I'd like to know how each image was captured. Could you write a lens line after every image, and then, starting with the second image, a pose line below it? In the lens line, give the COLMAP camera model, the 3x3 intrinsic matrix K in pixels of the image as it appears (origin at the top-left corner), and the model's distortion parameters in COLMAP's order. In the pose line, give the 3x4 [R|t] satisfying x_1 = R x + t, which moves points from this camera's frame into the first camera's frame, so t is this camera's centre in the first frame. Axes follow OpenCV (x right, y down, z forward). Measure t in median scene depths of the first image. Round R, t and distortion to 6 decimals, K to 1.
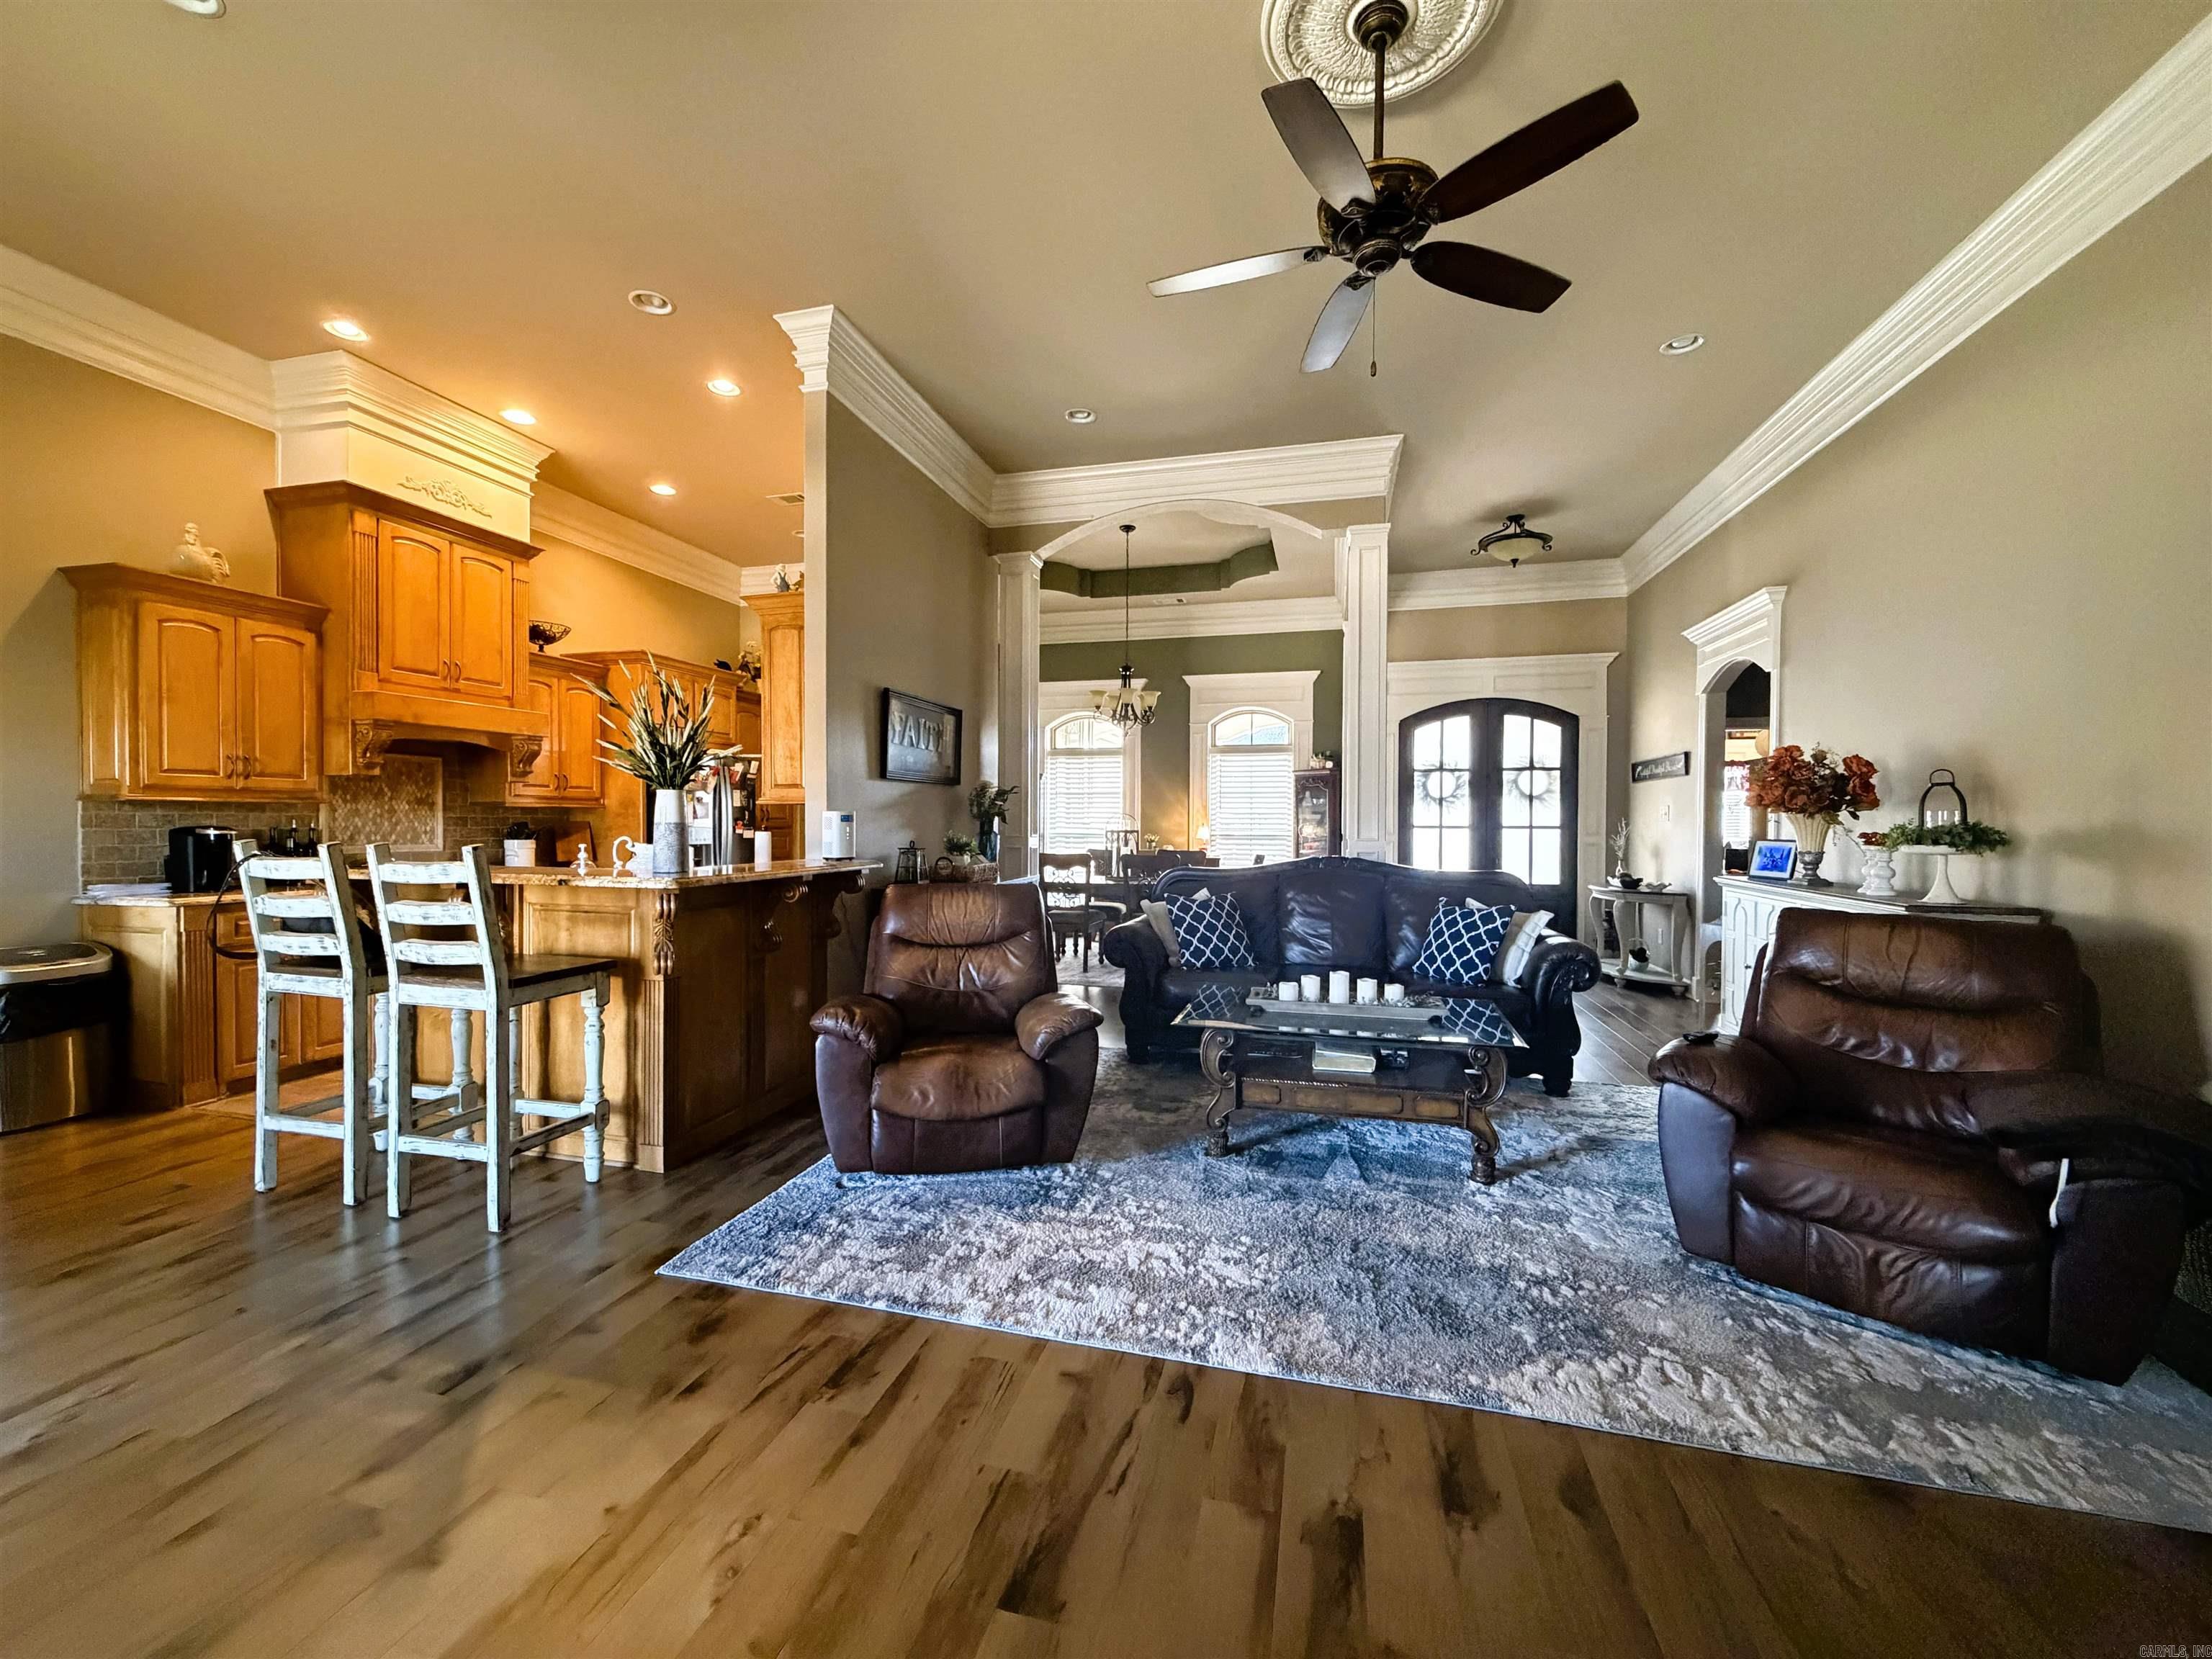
lens RADIAL K [[881.0, 0, 1100.9], [0, 881.0, 836.7], [0, 0, 1]] dist [-0.000565, 0.000350]
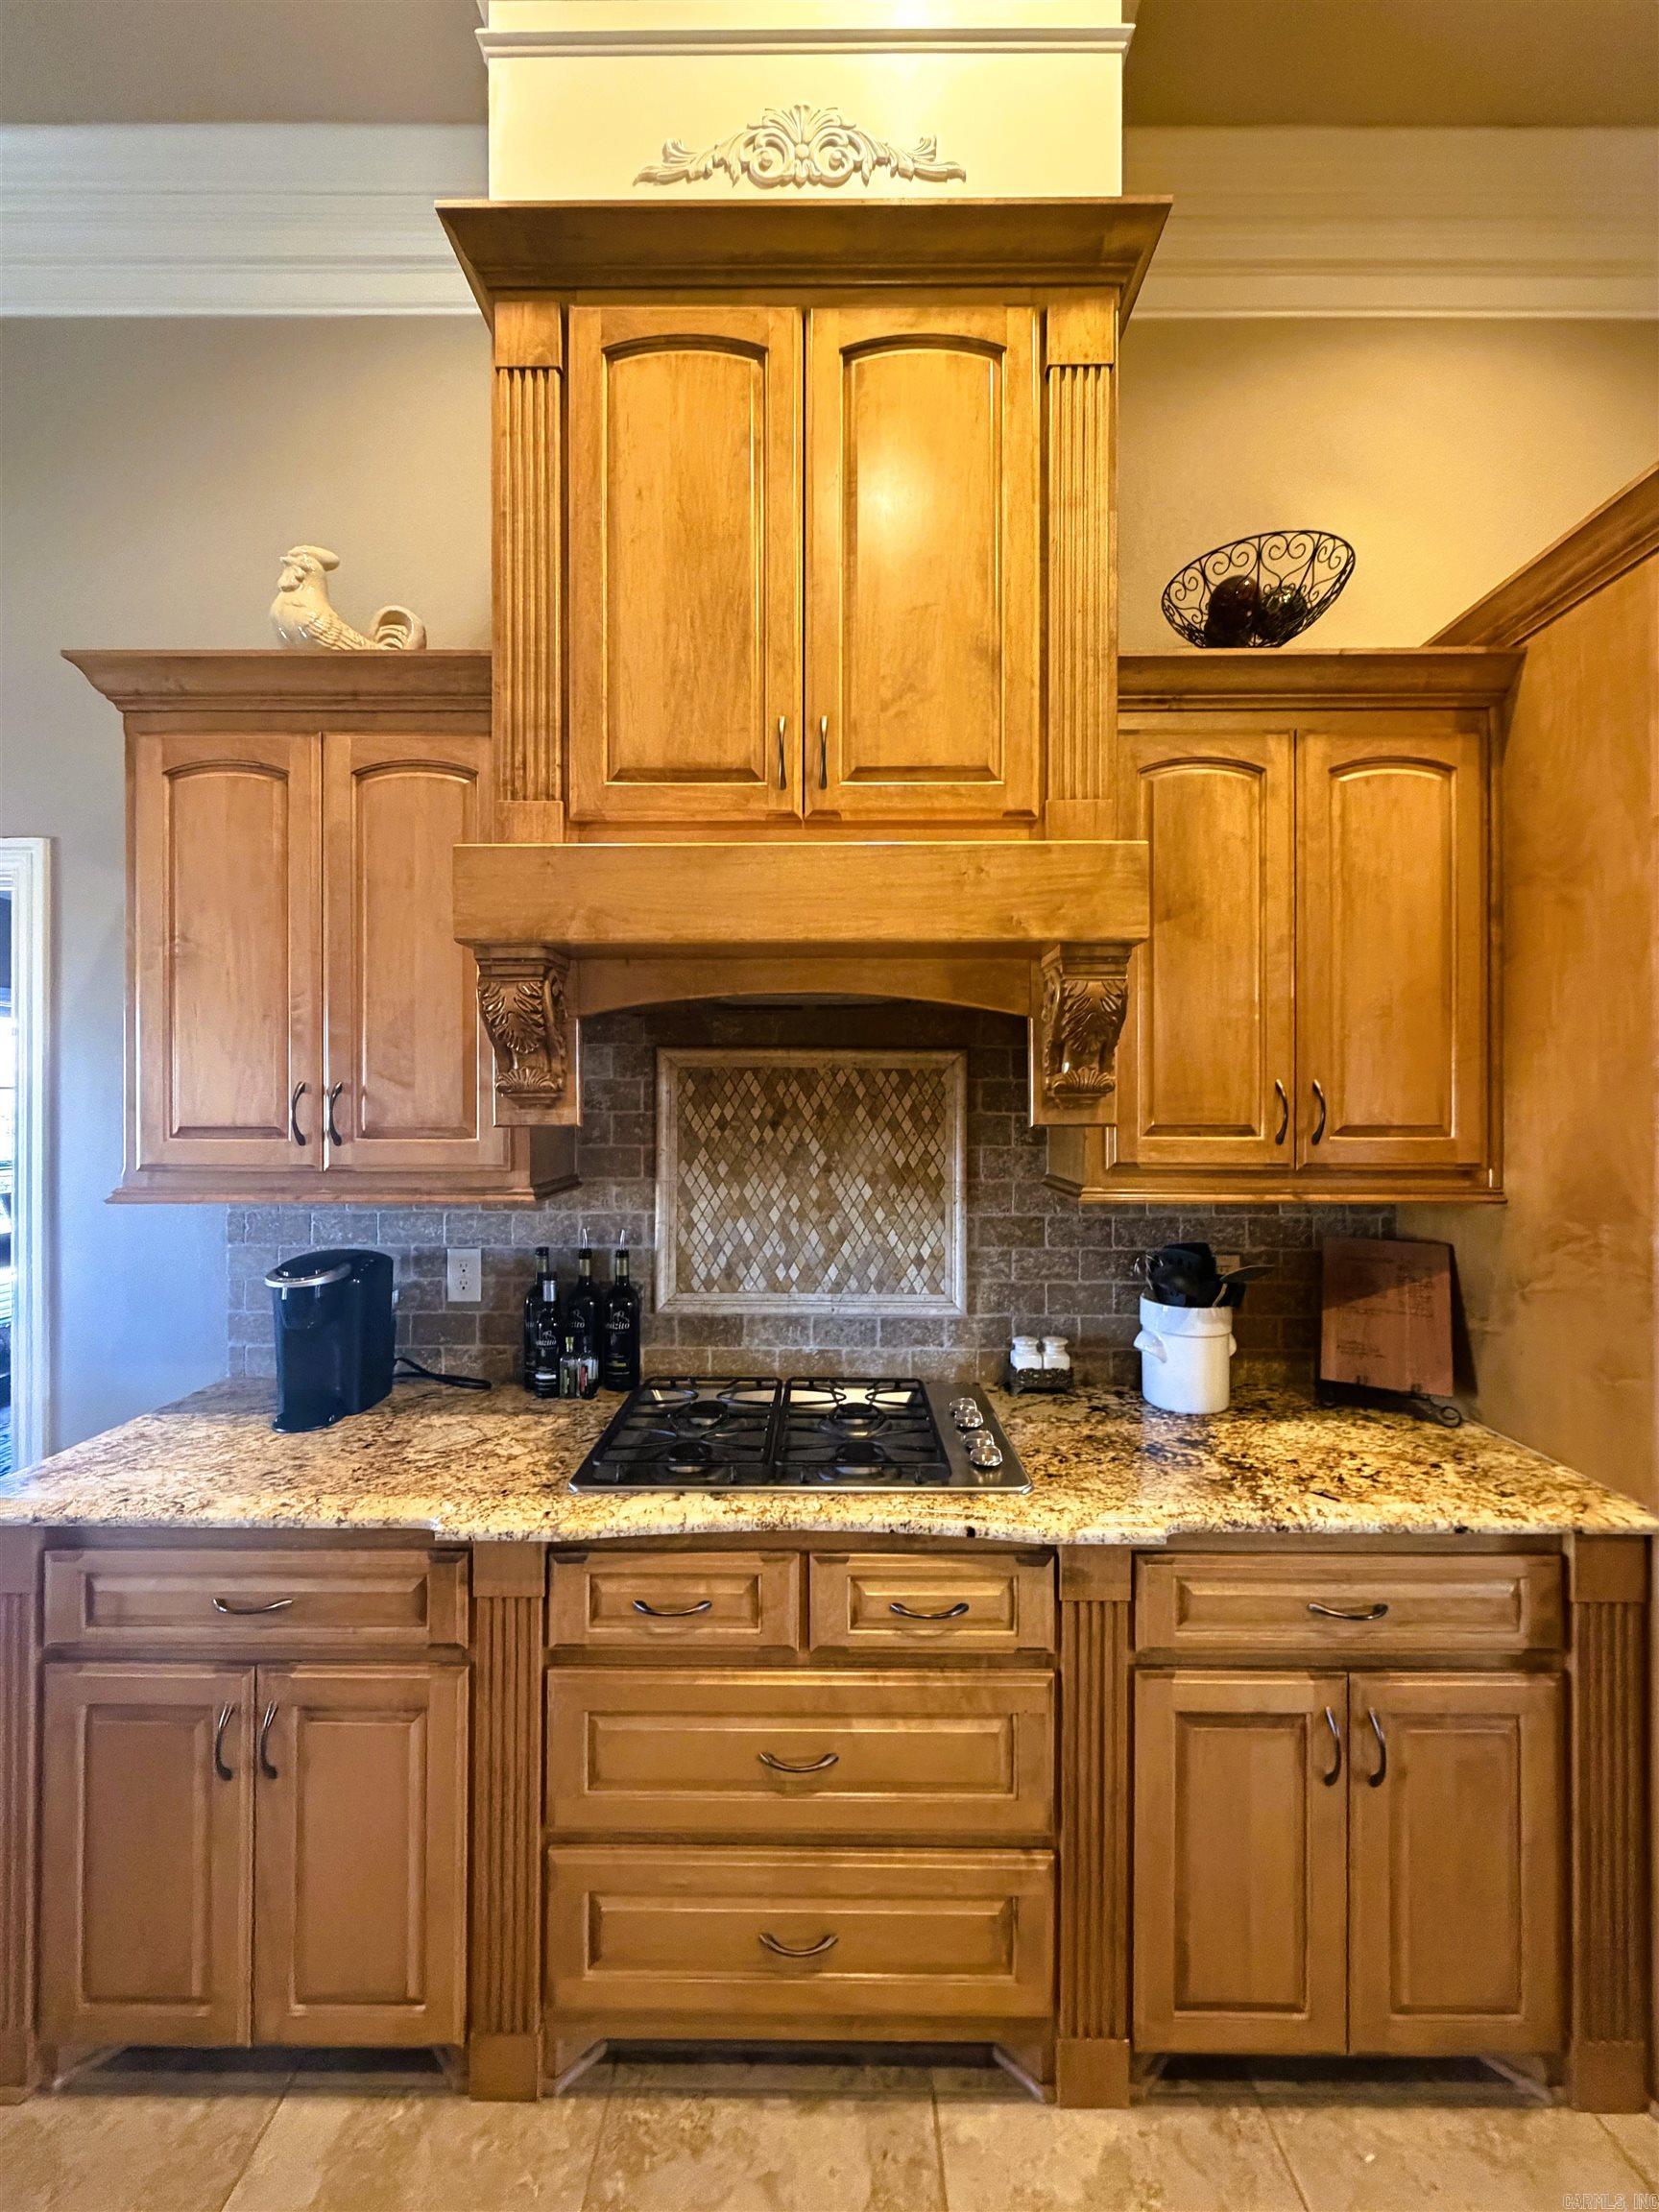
lens RADIAL K [[881.0, 0, 832.7], [0, 881.0, 1100.0], [0, 0, 1]] dist [-0.000565, 0.000350]
pose [[0.252220, -0.004413, -0.967660, -0.638972], [-0.018629, 0.999782, -0.009416, -0.101051], [0.967491, 0.020402, 0.252083, 1.312979]]
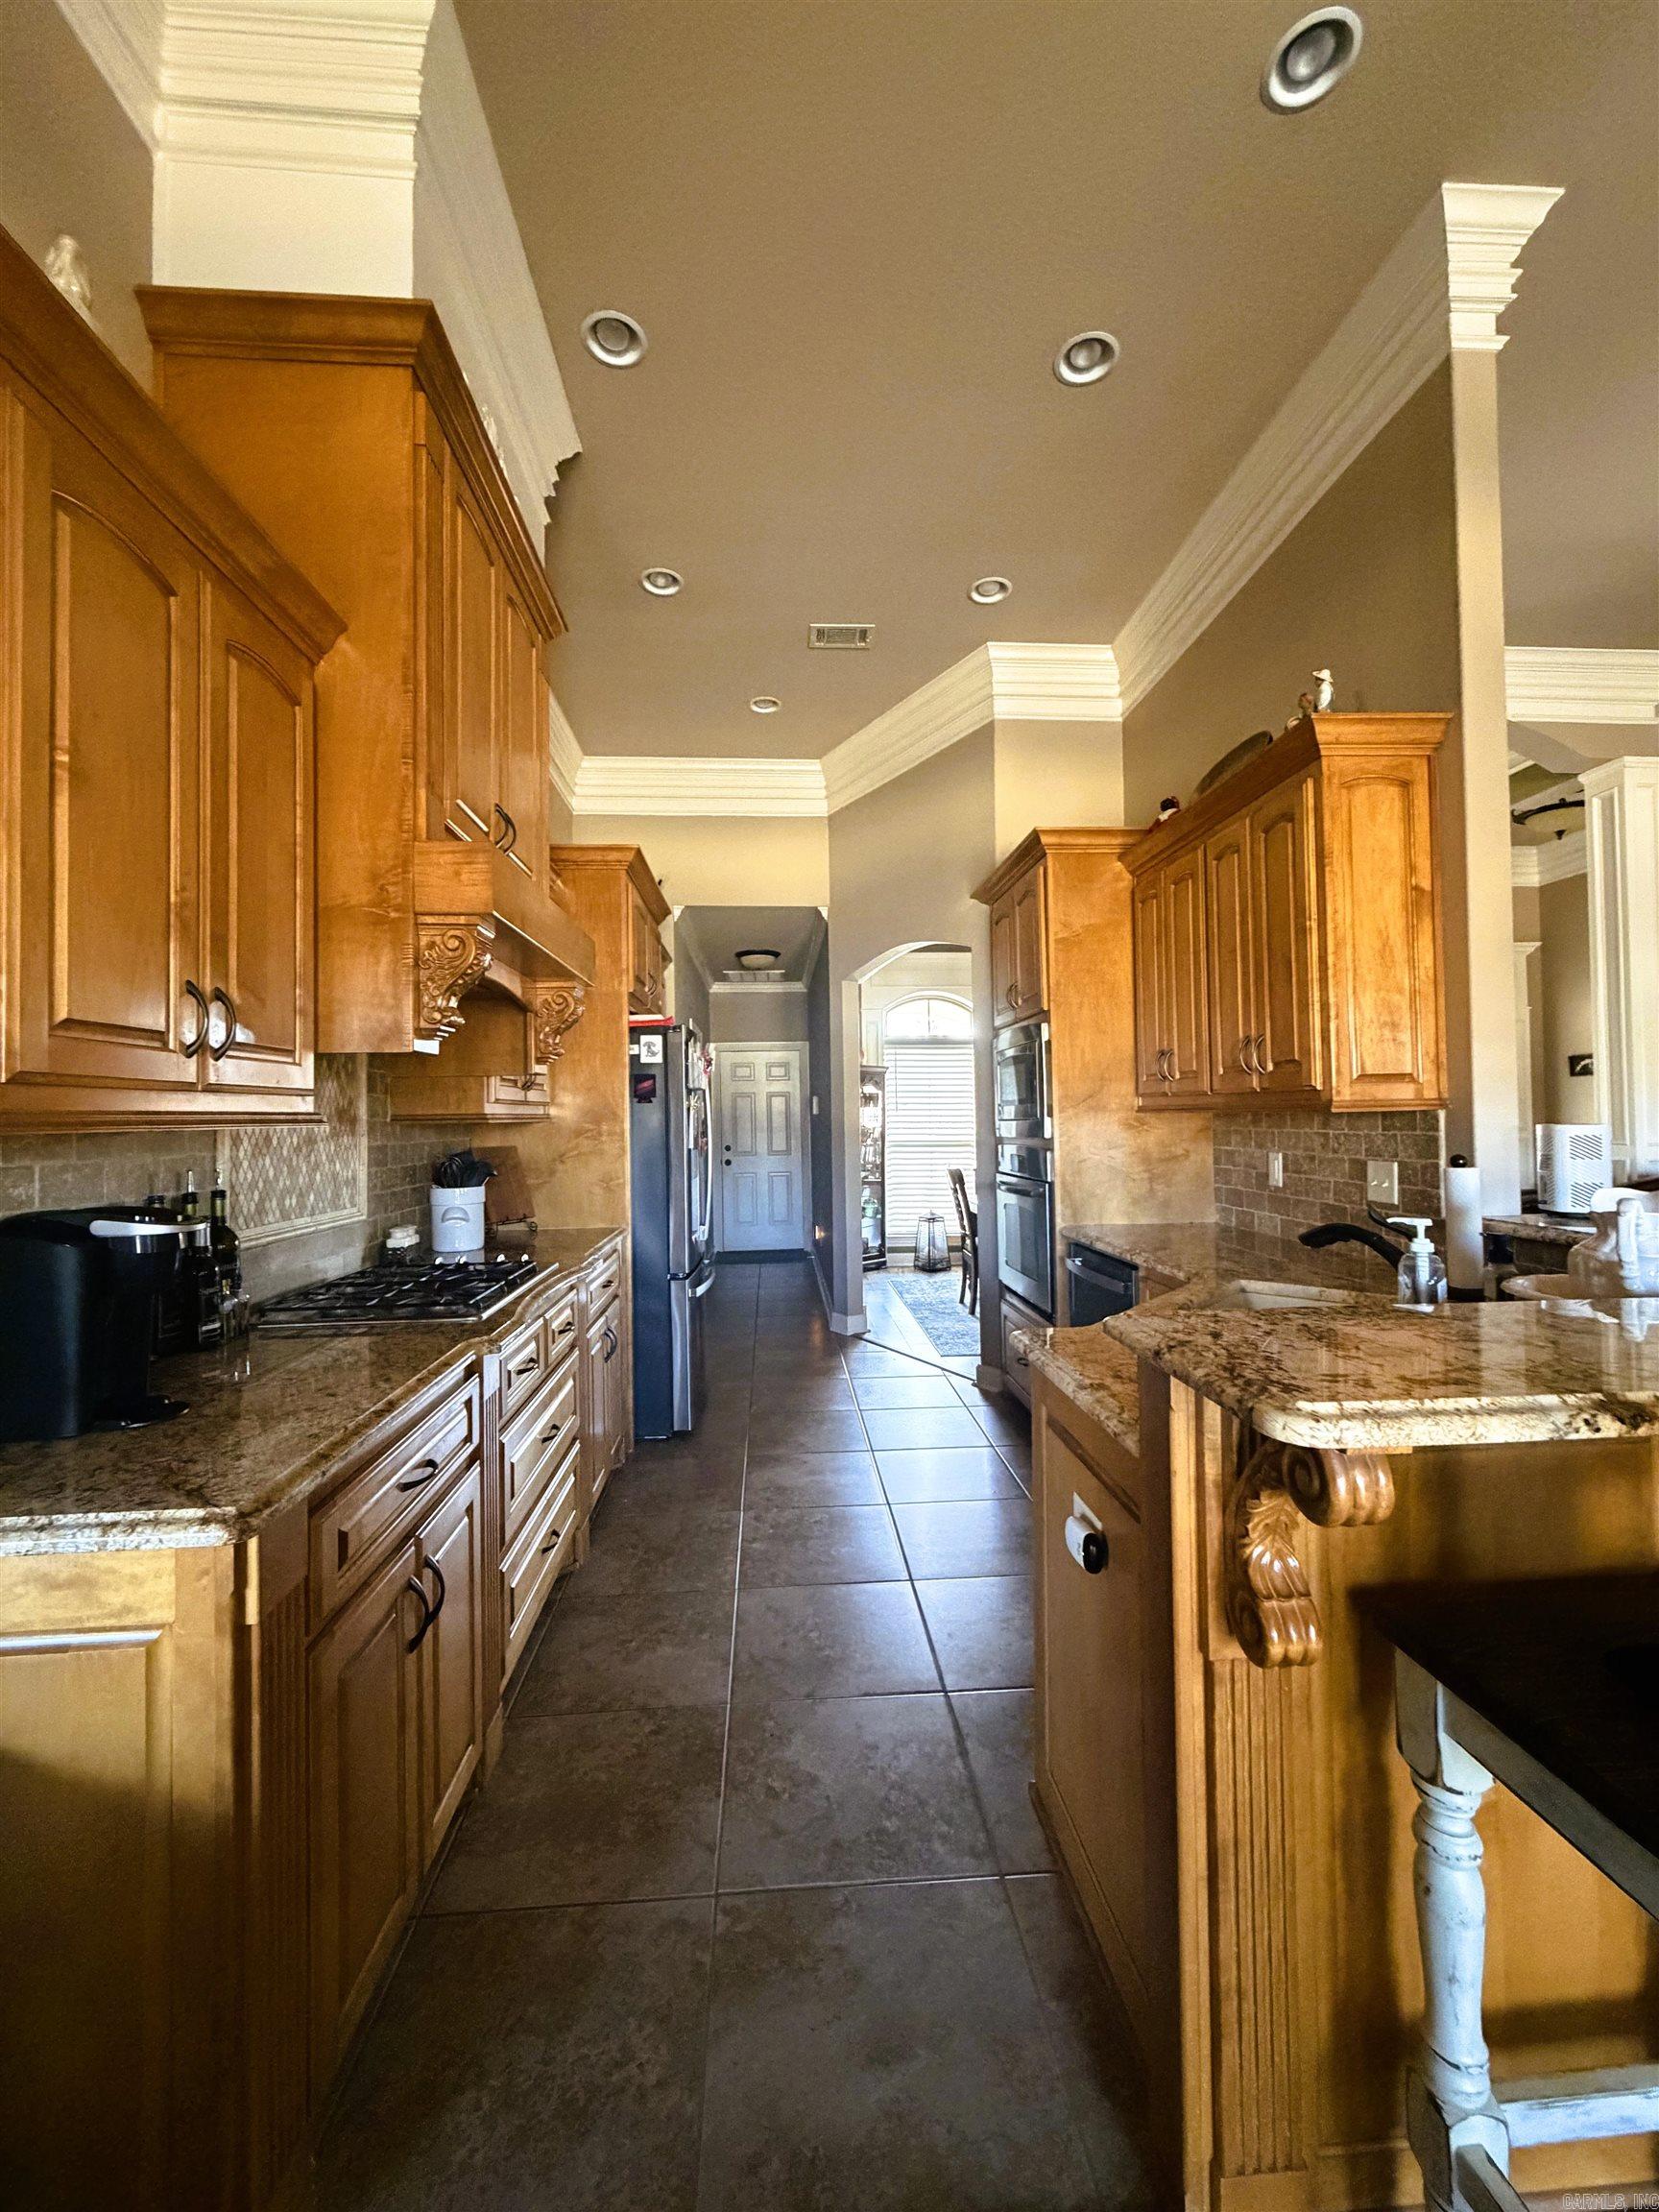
lens RADIAL K [[881.0, 0, 823.9], [0, 881.0, 1103.4], [0, 0, 1]] dist [-0.000565, 0.000350]
pose [[0.949507, -0.011346, 0.313541, -1.012374], [0.022324, 0.999256, -0.031443, -0.039740], [-0.312951, 0.036855, 0.949054, 0.723612]]
